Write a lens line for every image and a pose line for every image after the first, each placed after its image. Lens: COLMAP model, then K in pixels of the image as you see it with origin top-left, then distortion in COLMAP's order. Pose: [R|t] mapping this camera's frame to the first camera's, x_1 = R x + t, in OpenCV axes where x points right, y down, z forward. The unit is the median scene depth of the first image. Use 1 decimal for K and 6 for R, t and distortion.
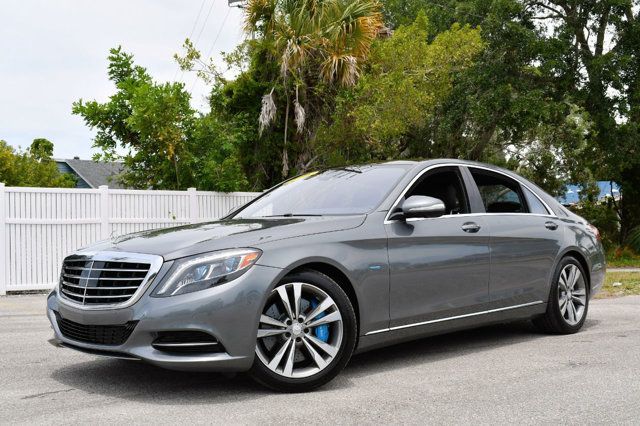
lens RADIAL K [[764.9, 0, 317.3], [0, 764.9, 212.7], [0, 0, 1]] dist [-0.040394, 0.000000]
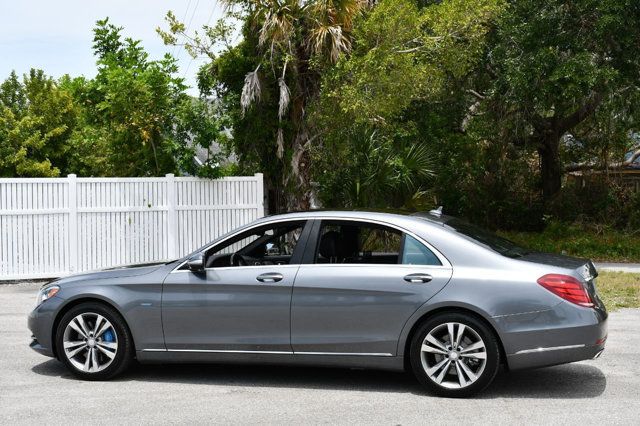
lens RADIAL K [[1018.6, 0, 320.3], [0, 1018.6, 196.0], [0, 0, 1]] dist [-0.036012, 0.000000]
pose [[0.983067, 0.010939, -0.182922, 0.237060], [-0.003140, 0.999076, 0.042874, -0.057180], [0.183222, -0.041574, 0.982192, -0.190108]]
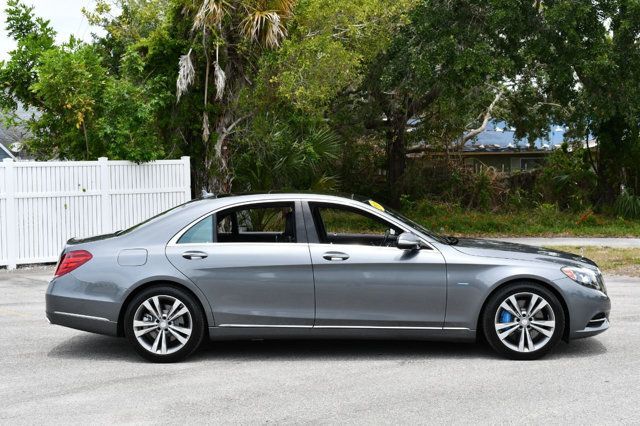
lens RADIAL K [[1018.6, 0, 332.1], [0, 1018.6, 202.2], [0, 0, 1]] dist [-0.036012, 0.000000]
pose [[0.997512, -0.000403, 0.070498, 0.024529], [-0.004179, 0.997887, 0.064834, -0.057048], [-0.070376, -0.064967, 0.995403, -0.237892]]
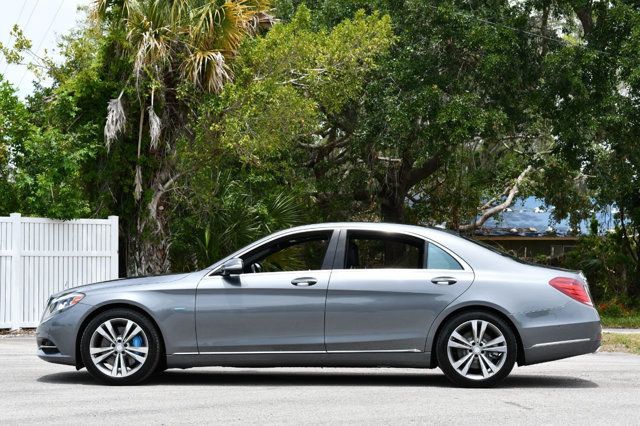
lens RADIAL K [[1356.7, 0, 327.3], [0, 1356.7, 183.0], [0, 0, 1]] dist [0.026598, 0.000000]
pose [[0.998788, 0.024269, 0.042827, 0.097281], [-0.022820, 0.999161, -0.034000, -0.022209], [-0.043616, 0.032981, 0.998504, -0.426652]]
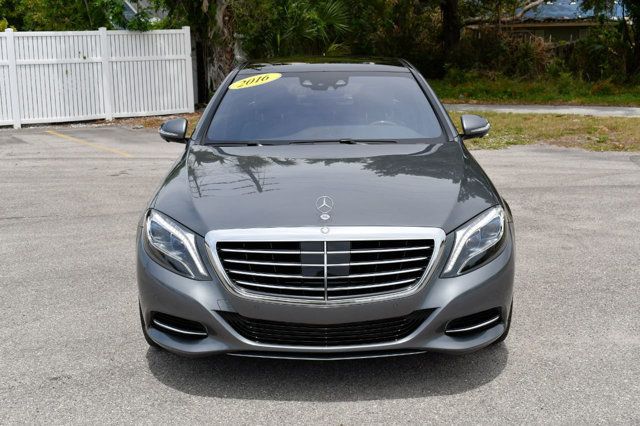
lens RADIAL K [[864.6, 0, 323.2], [0, 864.6, 208.2], [0, 0, 1]] dist [-0.045316, 0.000000]
pose [[0.994377, 0.022055, -0.103577, 0.241098], [0.001518, 0.975004, 0.222182, -0.049986], [0.105888, -0.221090, 0.969488, -0.126429]]
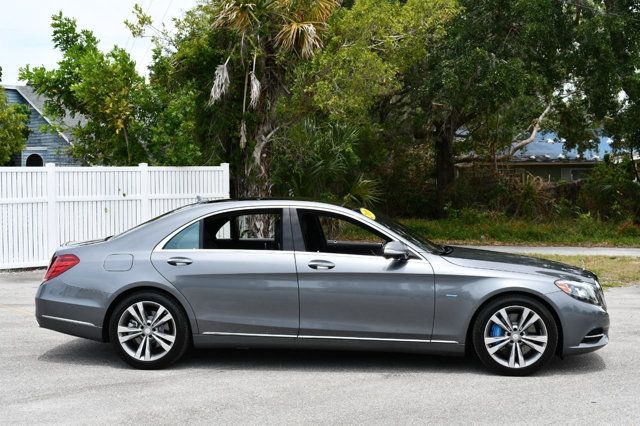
lens RADIAL K [[967.3, 0, 331.0], [0, 967.3, 190.3], [0, 0, 1]] dist [-0.045808, 0.000000]
pose [[0.999920, 0.012352, -0.002668, 0.071883], [-0.012215, 0.998858, 0.046184, -0.055206], [0.003235, -0.046148, 0.998929, -0.200010]]
